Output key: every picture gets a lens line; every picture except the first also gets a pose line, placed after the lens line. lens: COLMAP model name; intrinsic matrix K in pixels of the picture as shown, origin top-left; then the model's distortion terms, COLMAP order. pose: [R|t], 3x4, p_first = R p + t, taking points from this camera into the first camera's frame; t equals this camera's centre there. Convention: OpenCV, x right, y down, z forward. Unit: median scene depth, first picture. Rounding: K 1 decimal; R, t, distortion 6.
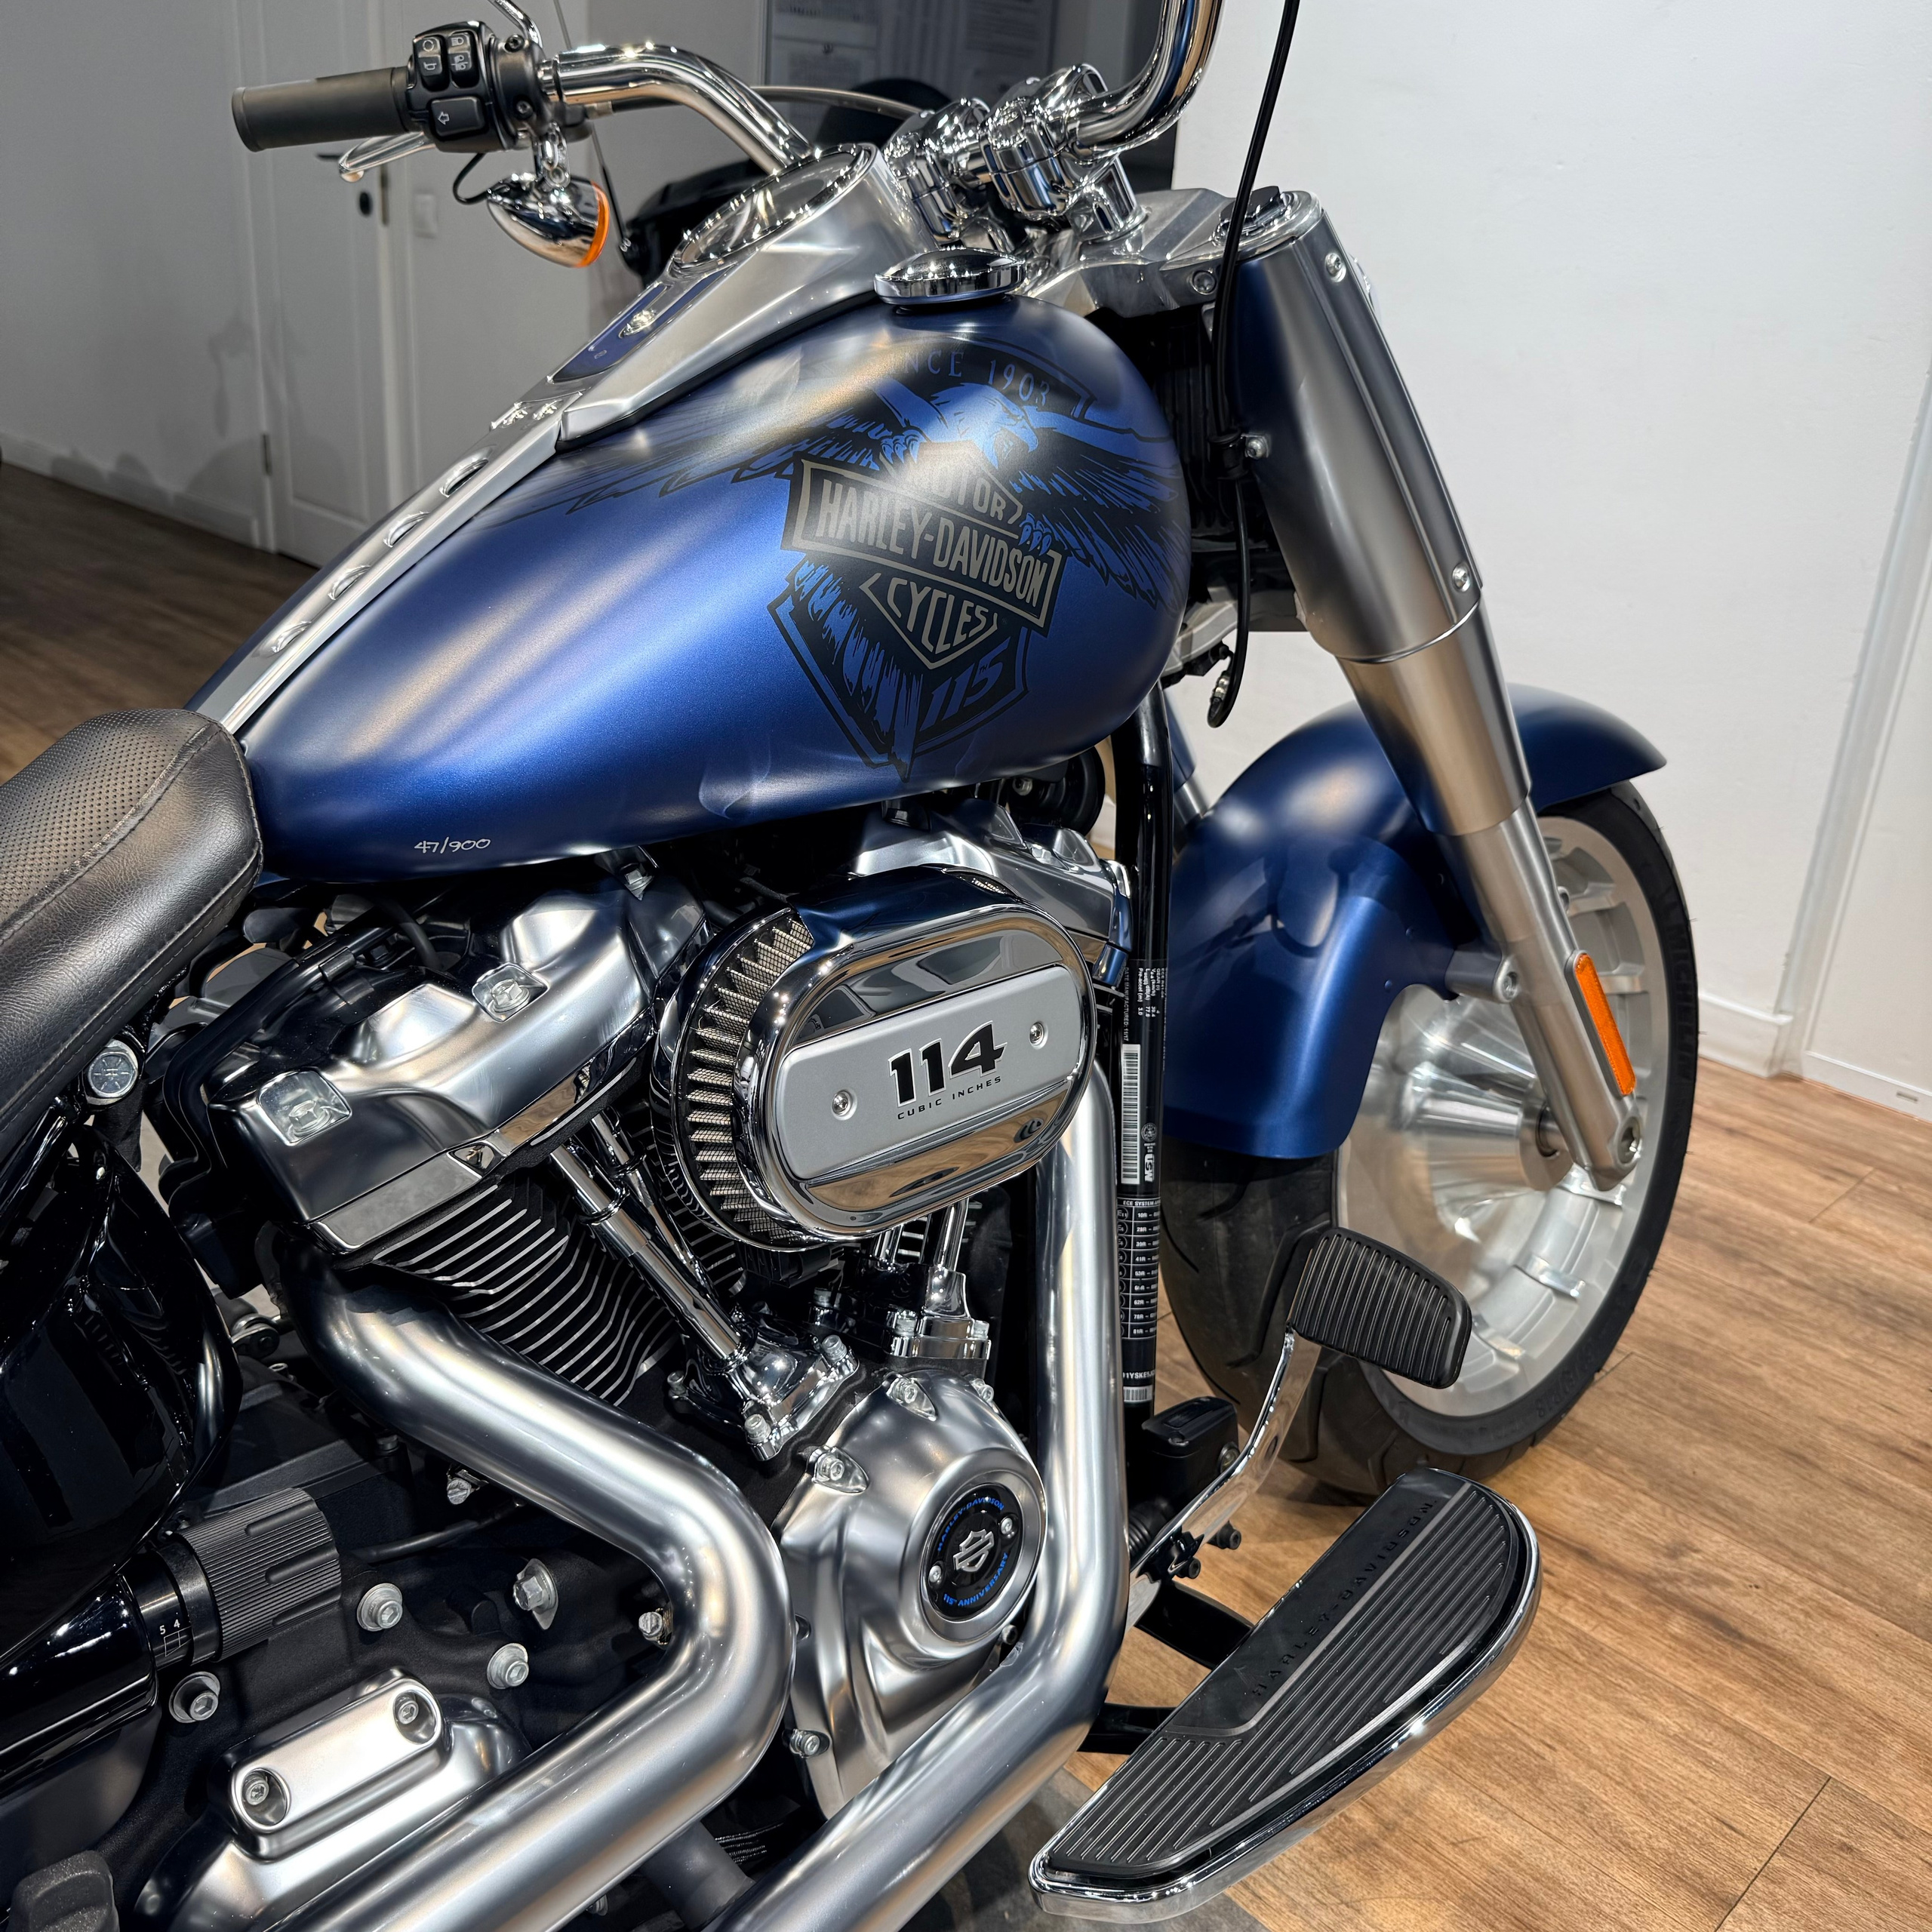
lens RADIAL K [[1824.8, 0, 969.4], [0, 1824.8, 920.8], [0, 0, 1]] dist [0.016458, -0.029113]
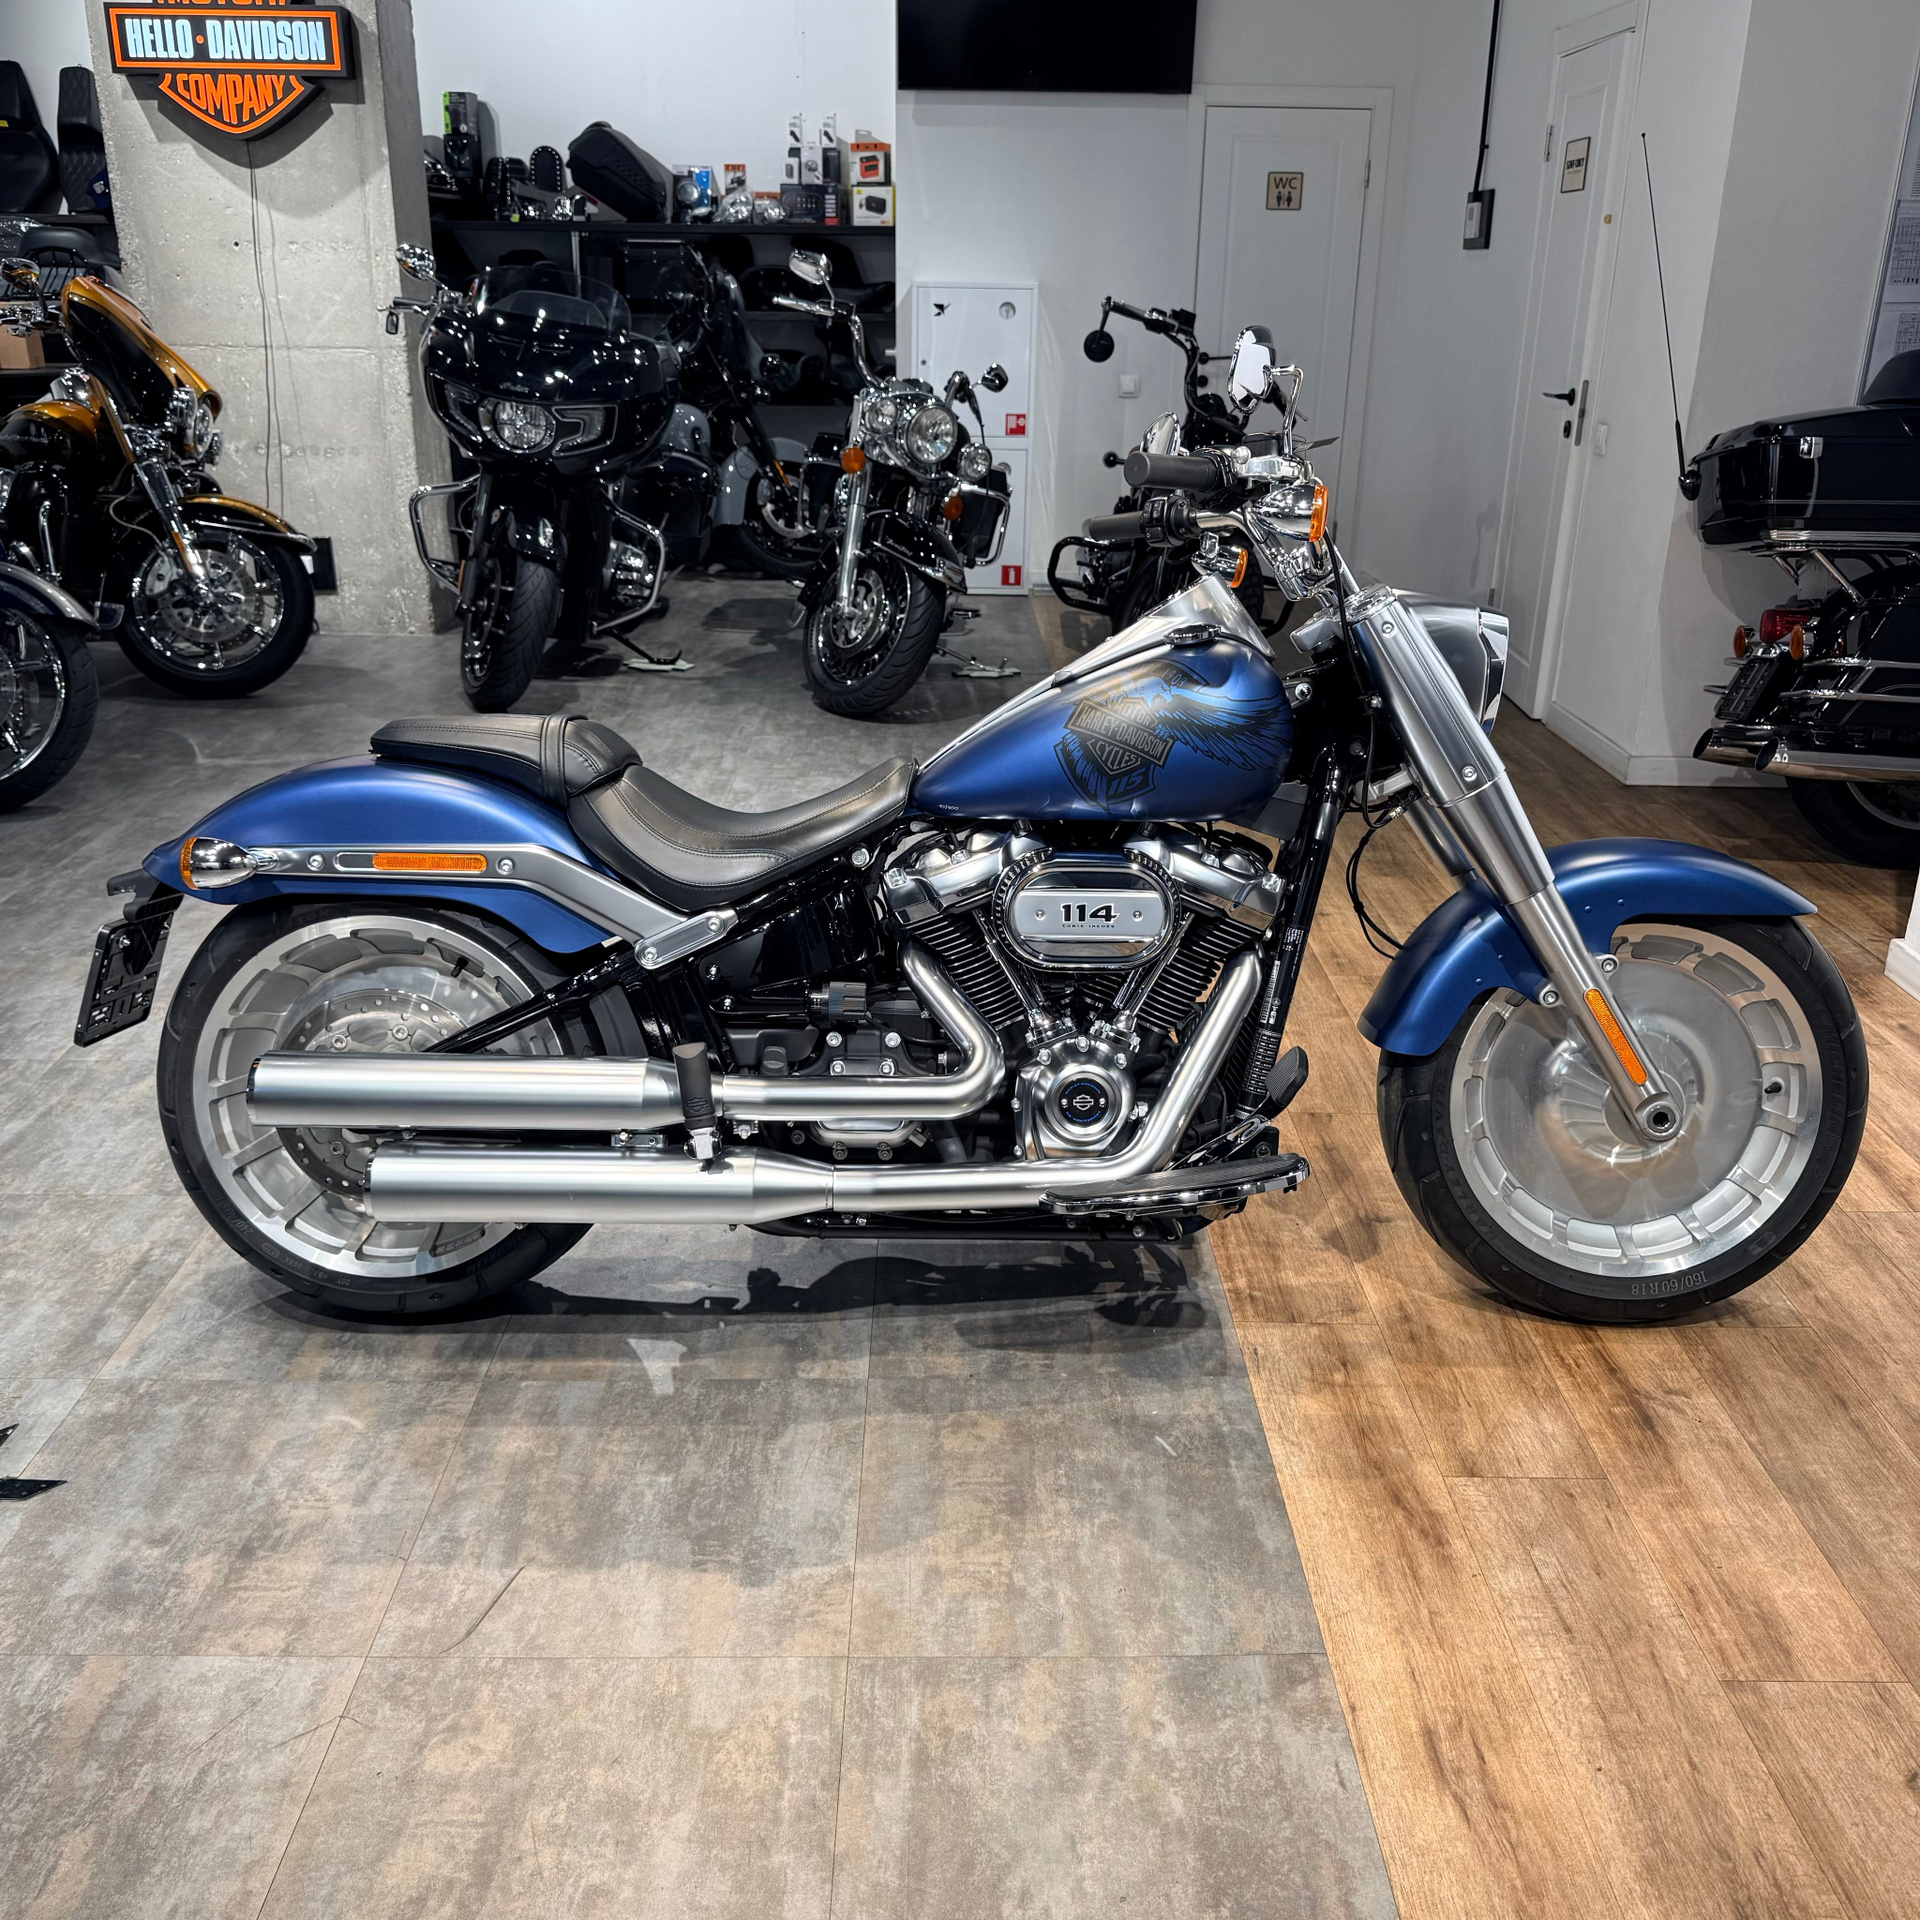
lens RADIAL K [[1813.4, 0, 963.4], [0, 1813.4, 915.1], [0, 0, 1]] dist [0.016458, -0.029113]
pose [[0.701700, 0.179095, -0.689595, 1.751692], [-0.215150, 0.975970, 0.034543, 0.025567], [0.679211, 0.124128, 0.723371, -1.130183]]
